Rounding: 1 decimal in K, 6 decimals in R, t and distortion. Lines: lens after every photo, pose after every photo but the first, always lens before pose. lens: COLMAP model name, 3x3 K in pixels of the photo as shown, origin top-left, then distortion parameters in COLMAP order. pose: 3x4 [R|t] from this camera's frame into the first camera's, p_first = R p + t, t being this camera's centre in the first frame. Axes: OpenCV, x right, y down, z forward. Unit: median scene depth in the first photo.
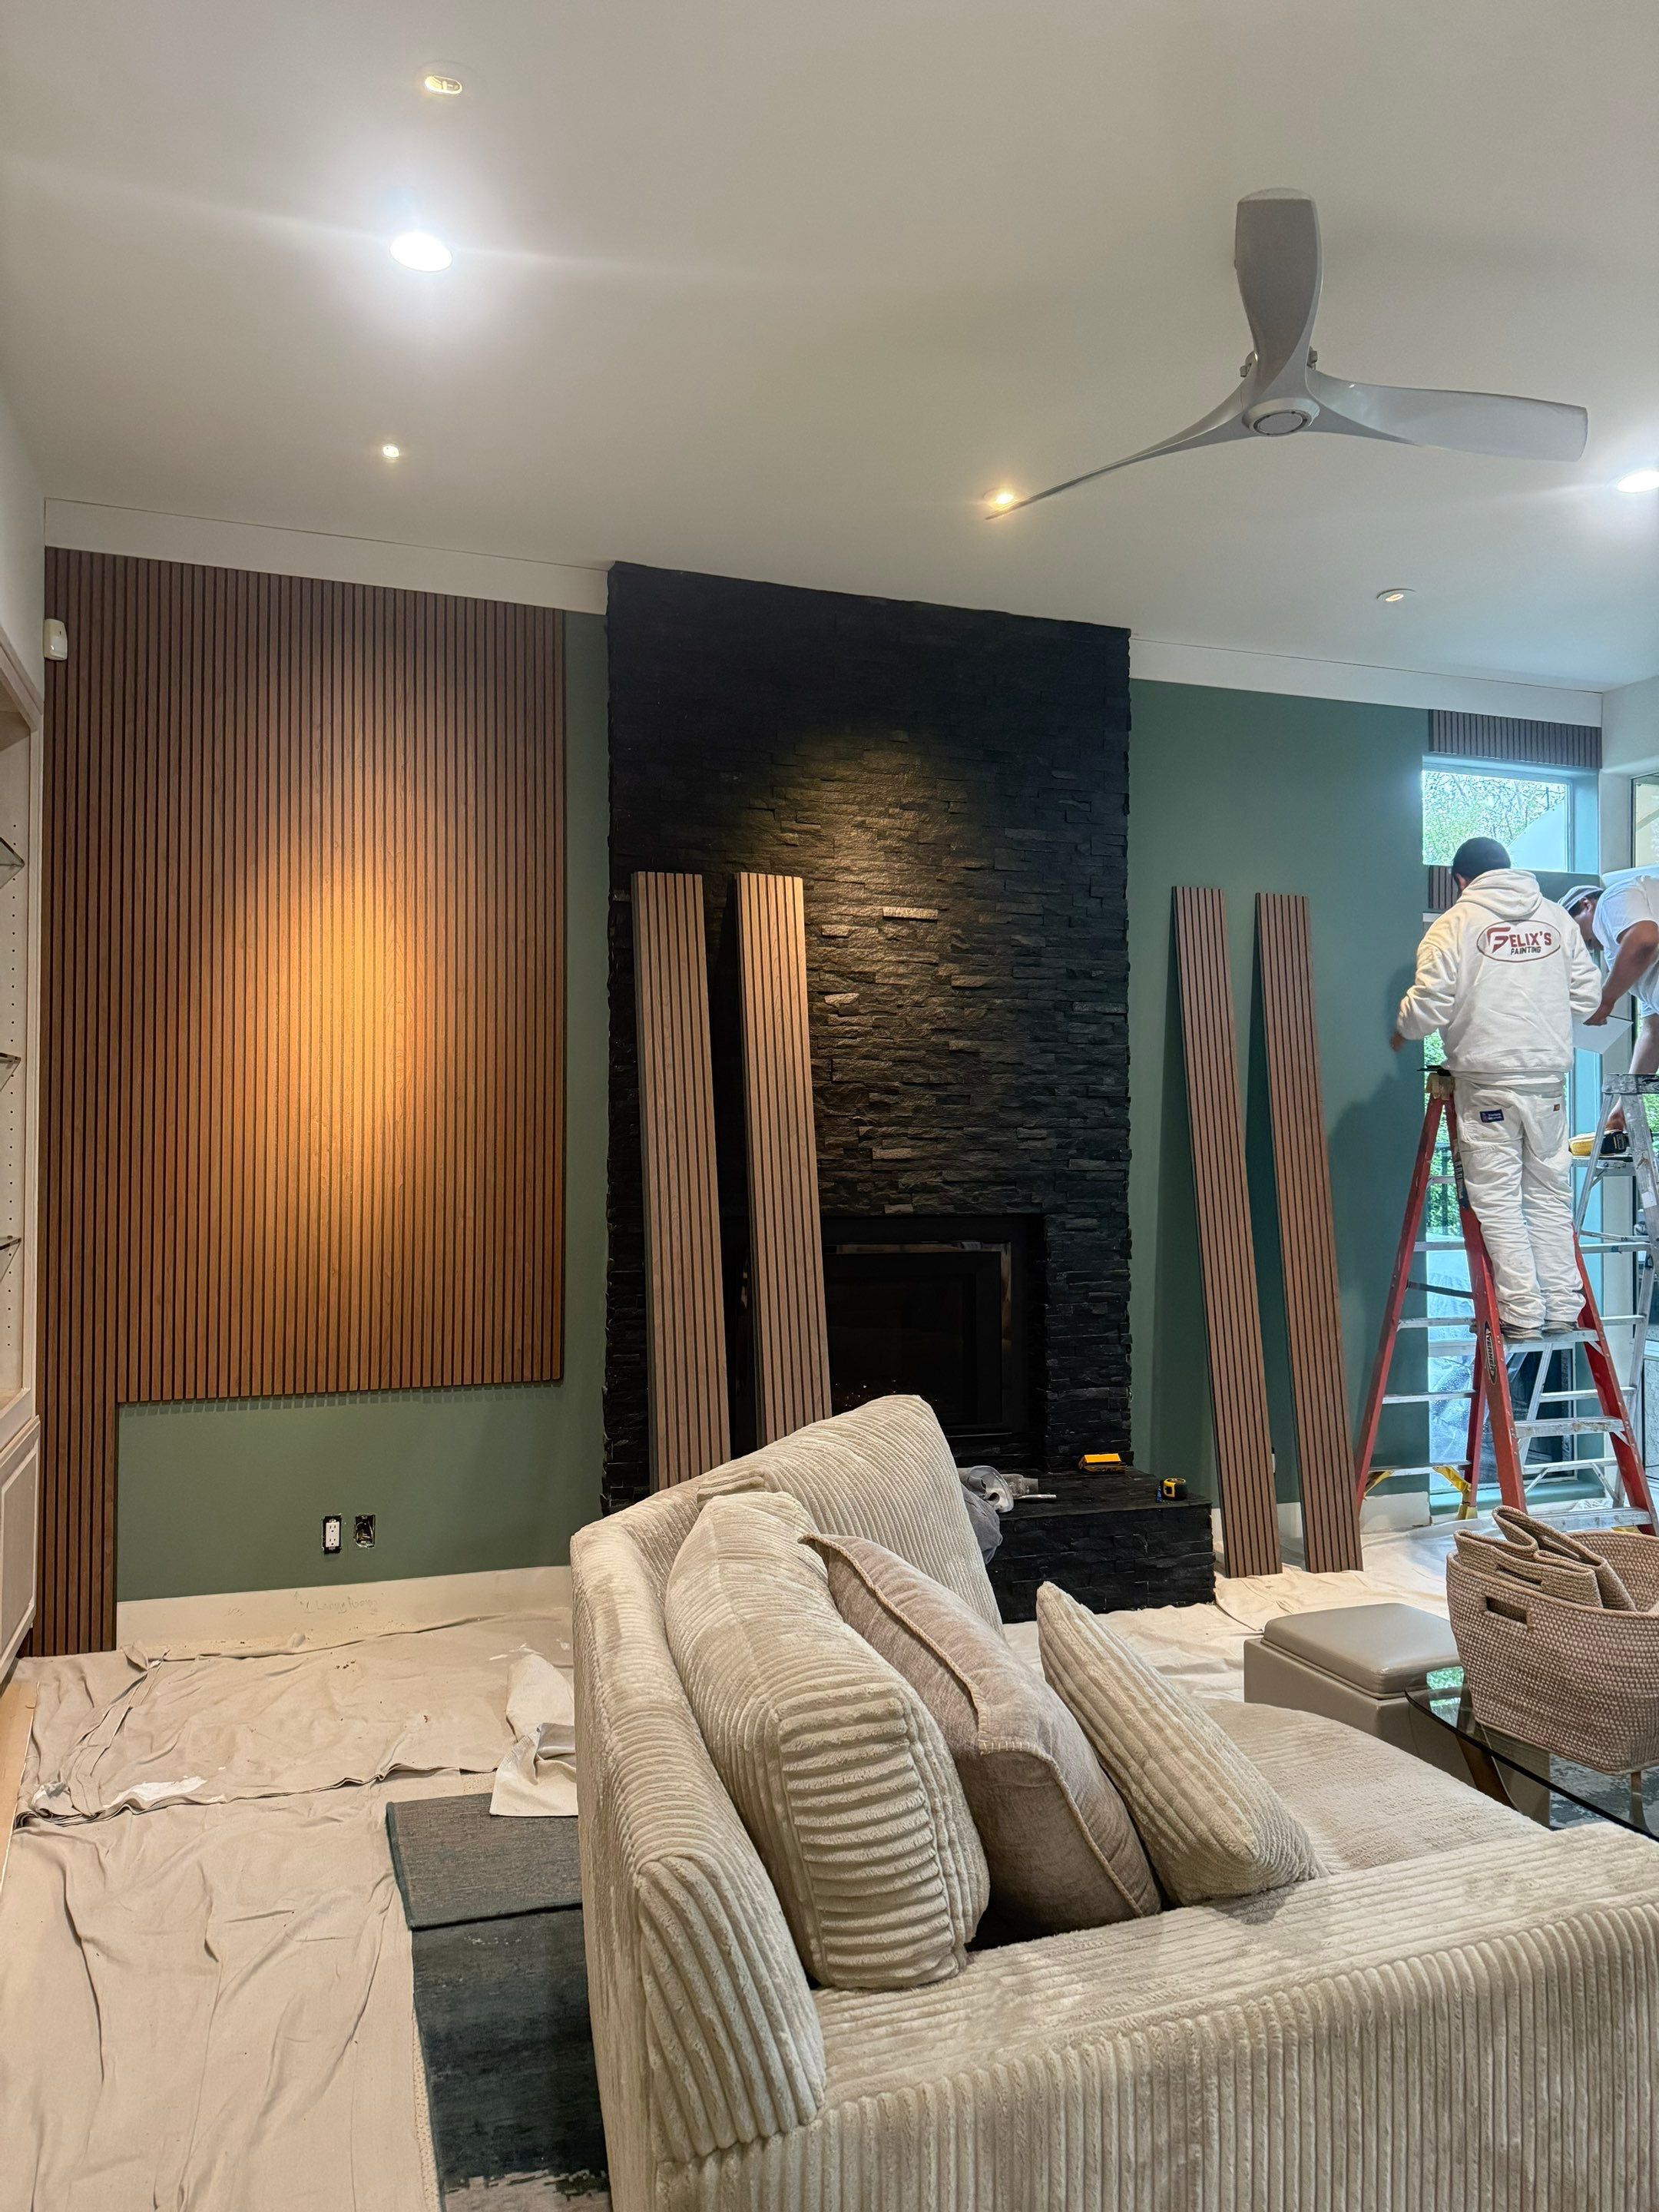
lens RADIAL K [[1564.4, 0, 849.8], [0, 1564.4, 1096.9], [0, 0, 1]] dist [0.030981, -0.041688]
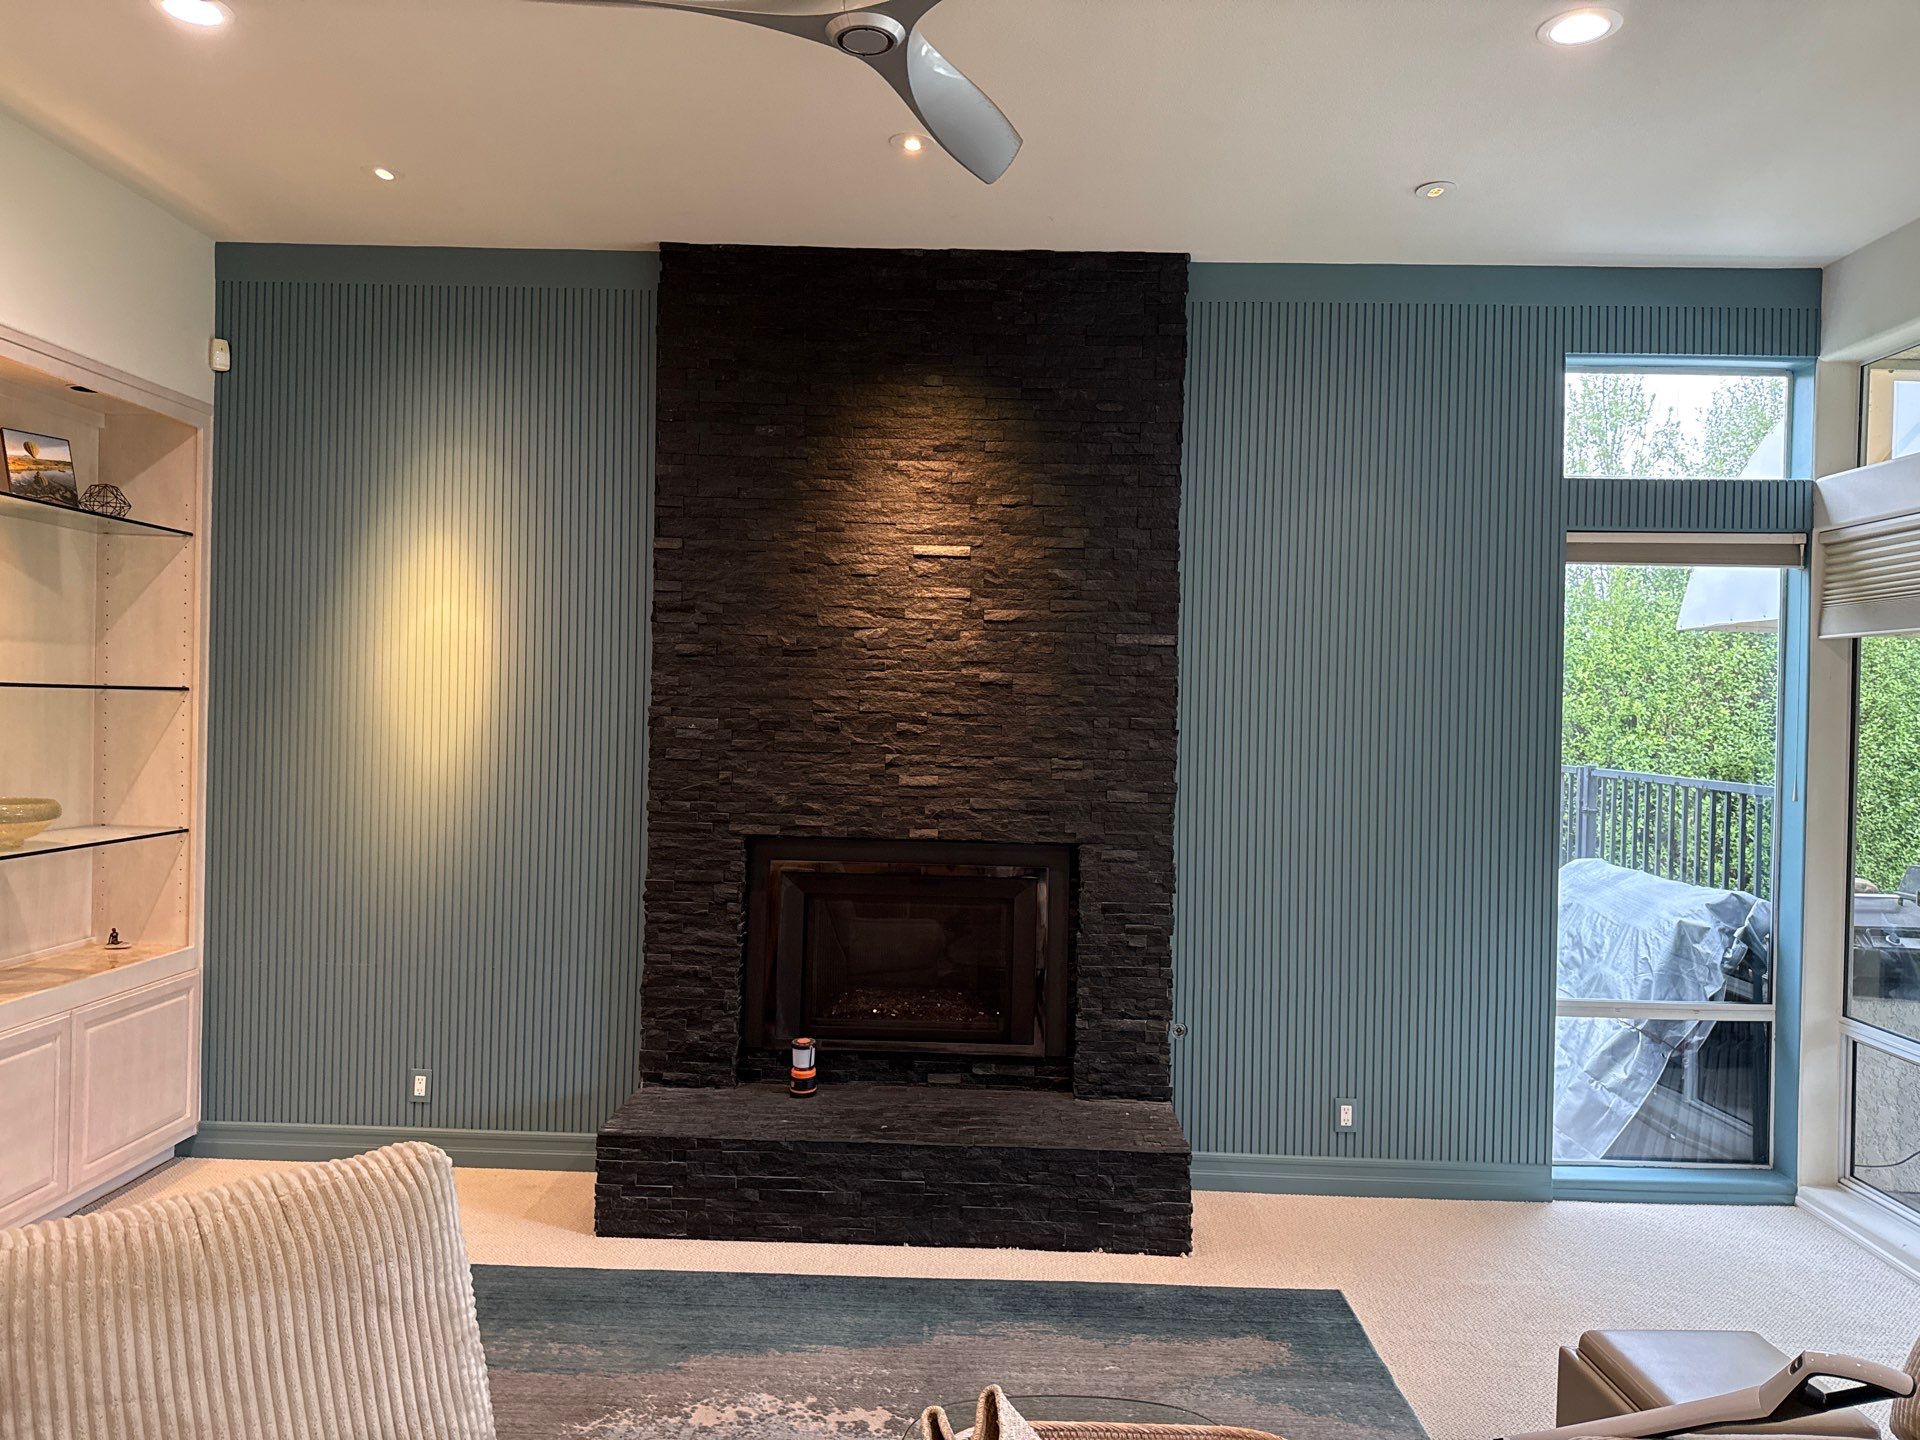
lens RADIAL K [[1357.9, 0, 961.4], [0, 1357.9, 709.5], [0, 0, 1]] dist [0.030981, -0.041688]
pose [[0.935067, 0.014158, -0.354188, 0.380363], [-0.010446, 0.999869, 0.012388, -0.023334], [0.354317, -0.007884, 0.935092, 0.159796]]
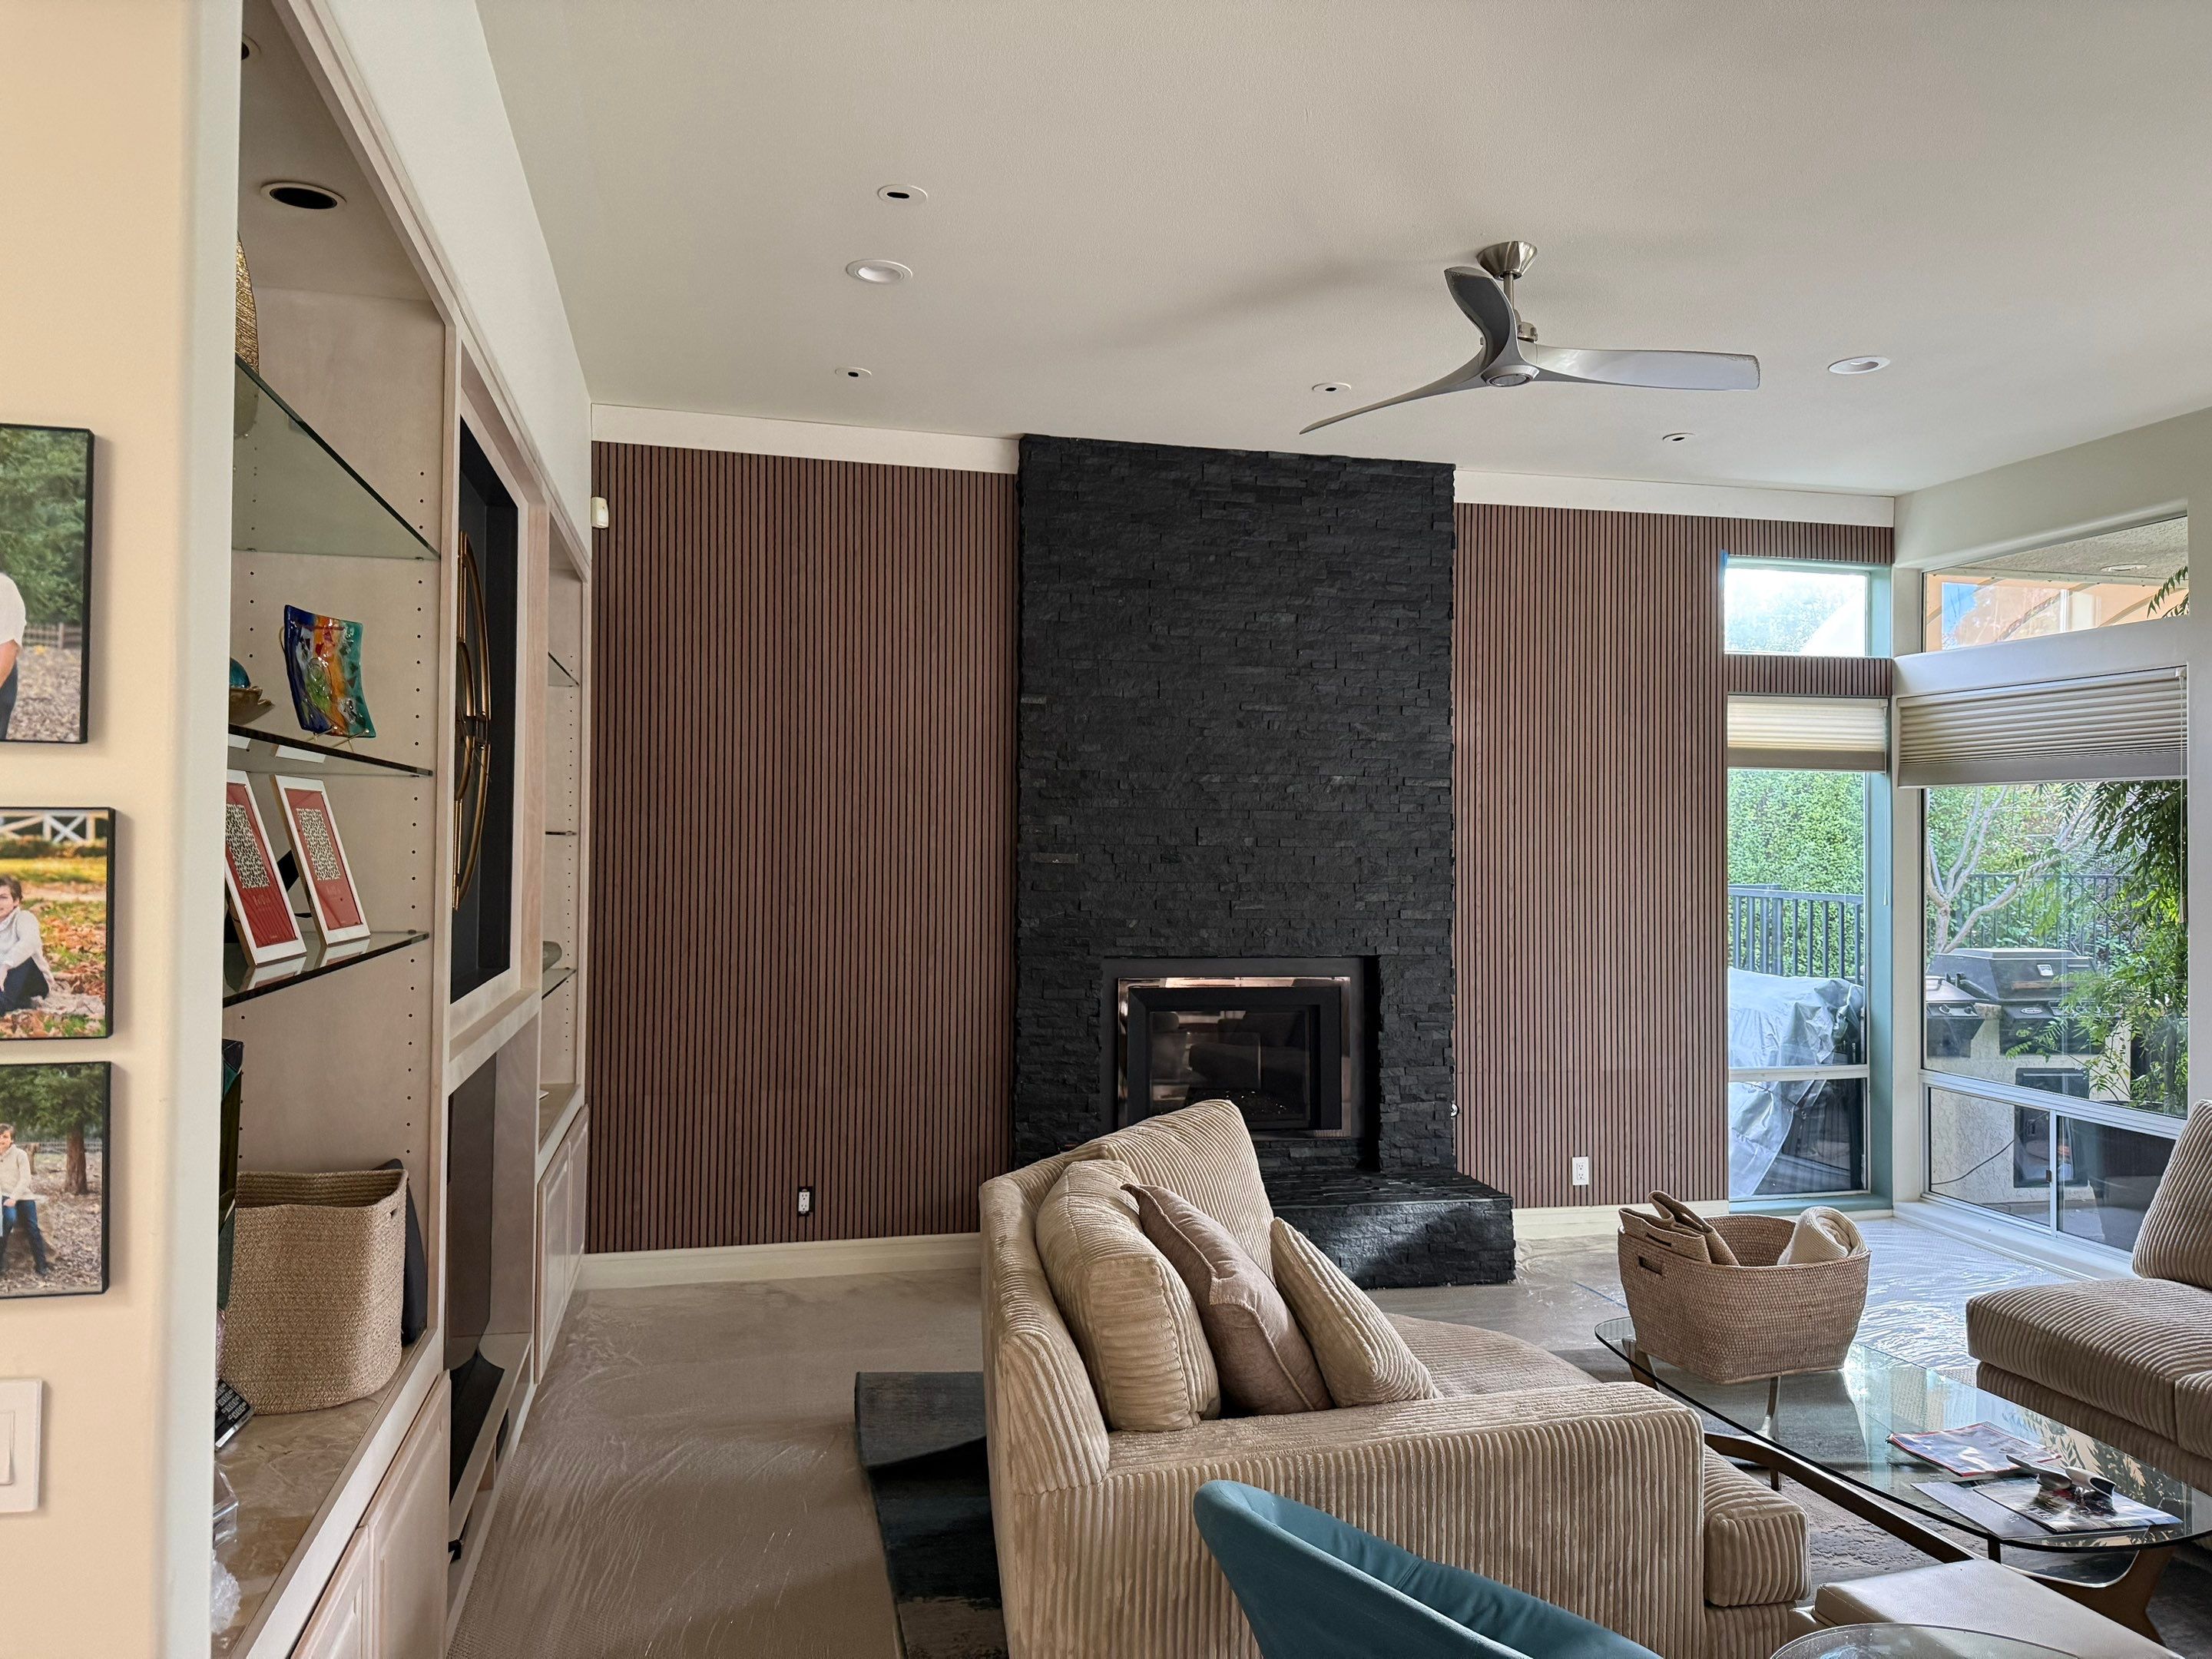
lens RADIAL K [[1539.1, 0, 1100.6], [0, 1539.1, 818.1], [0, 0, 1]] dist [0.028203, -0.032411]
pose [[0.994011, 0.002350, -0.109259, 0.043825], [-0.002154, 0.999996, 0.001910, -0.033974], [0.109263, -0.001663, 0.994012, -0.202862]]
